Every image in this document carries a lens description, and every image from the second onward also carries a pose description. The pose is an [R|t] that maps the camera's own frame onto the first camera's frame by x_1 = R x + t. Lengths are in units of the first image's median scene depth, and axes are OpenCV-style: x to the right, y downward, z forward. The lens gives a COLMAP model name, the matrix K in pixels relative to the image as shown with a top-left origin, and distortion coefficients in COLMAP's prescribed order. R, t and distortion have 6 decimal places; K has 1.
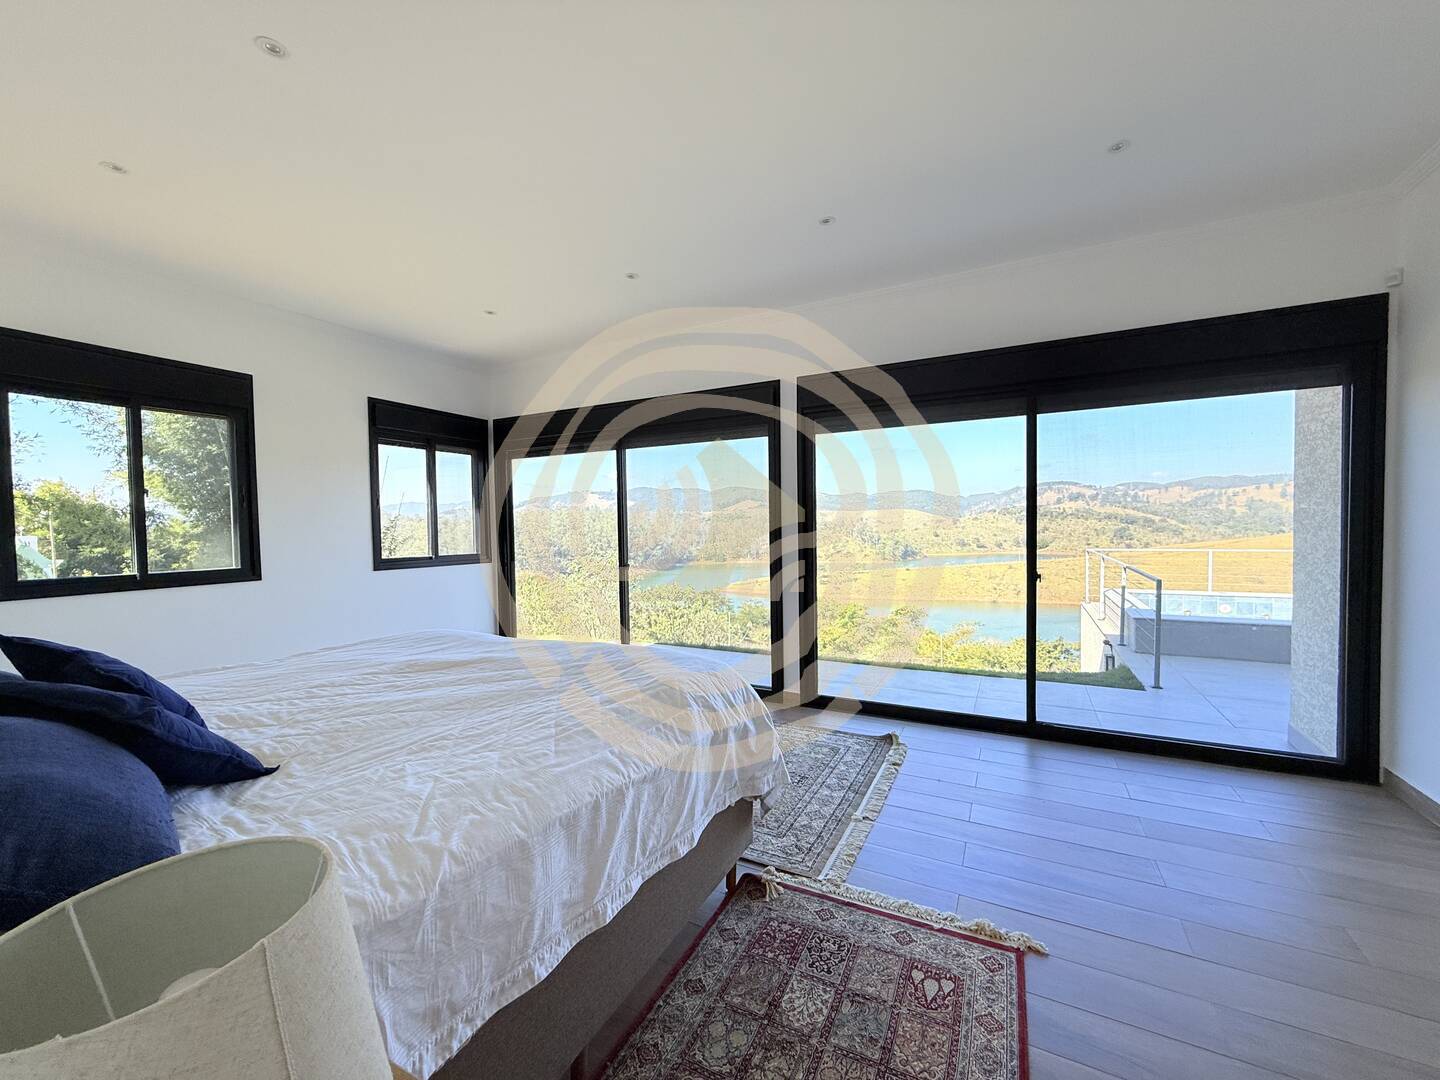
lens RADIAL K [[577.8, 0, 715.8], [0, 577.8, 523.4], [0, 0, 1]] dist [-0.002485, 0.000133]
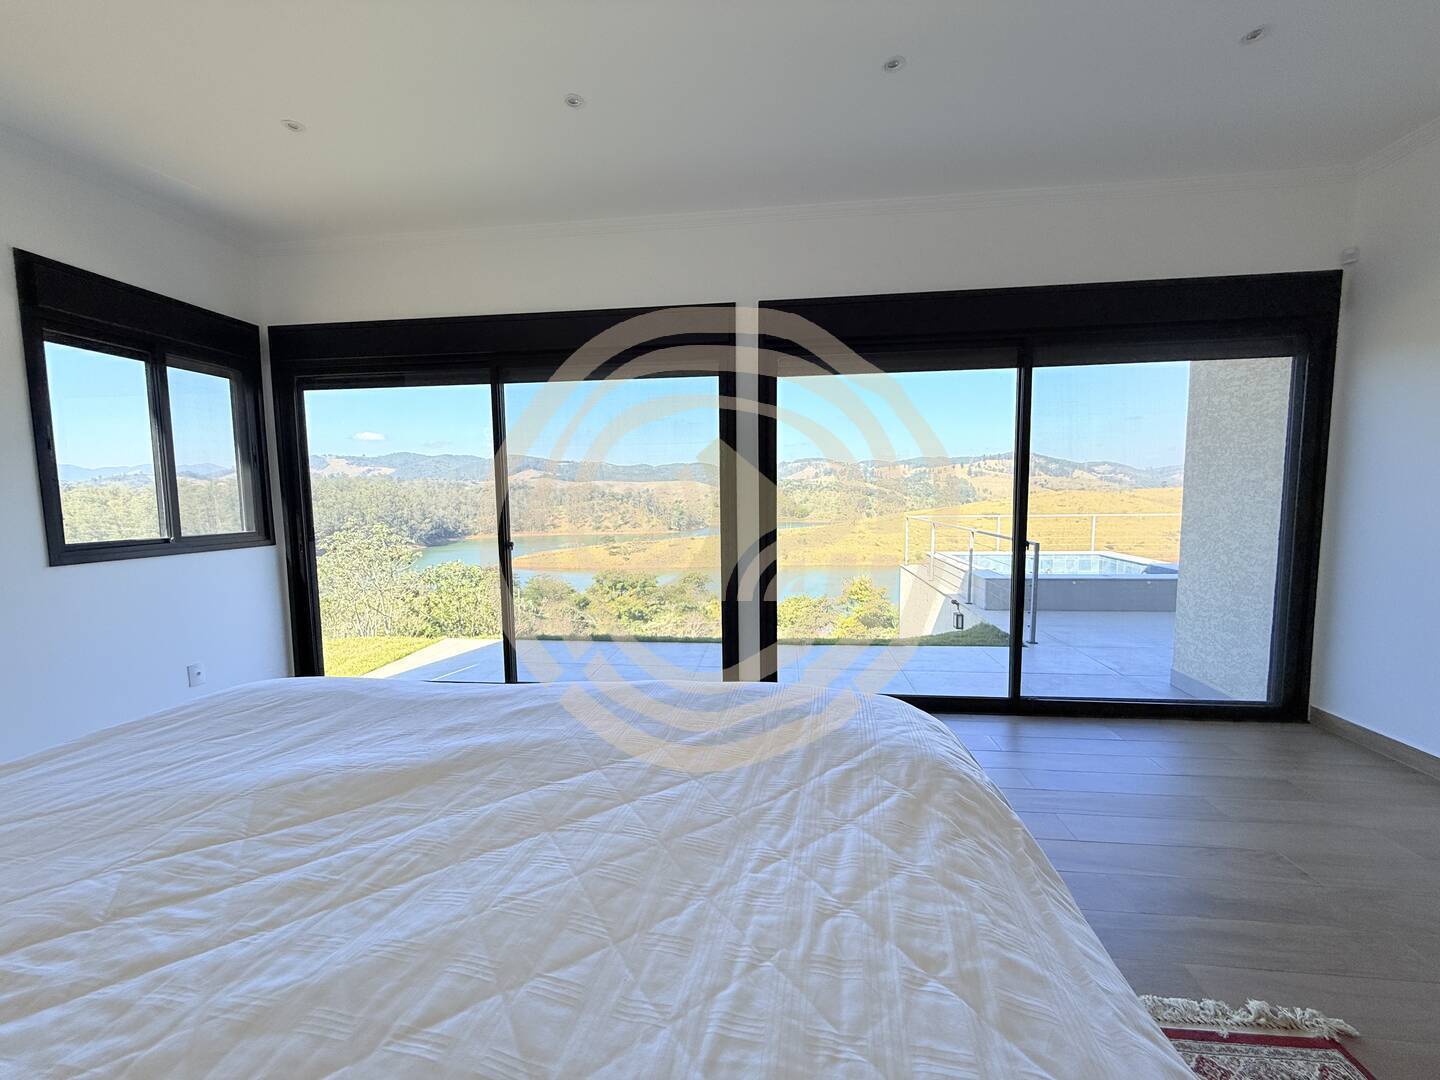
lens RADIAL K [[577.8, 0, 716.0], [0, 577.8, 529.1], [0, 0, 1]] dist [-0.002485, 0.000133]
pose [[0.932909, -0.019060, 0.359607, -0.170104], [-0.002464, 0.998237, 0.059302, 0.009845], [-0.360103, -0.056210, 0.931218, 0.220068]]
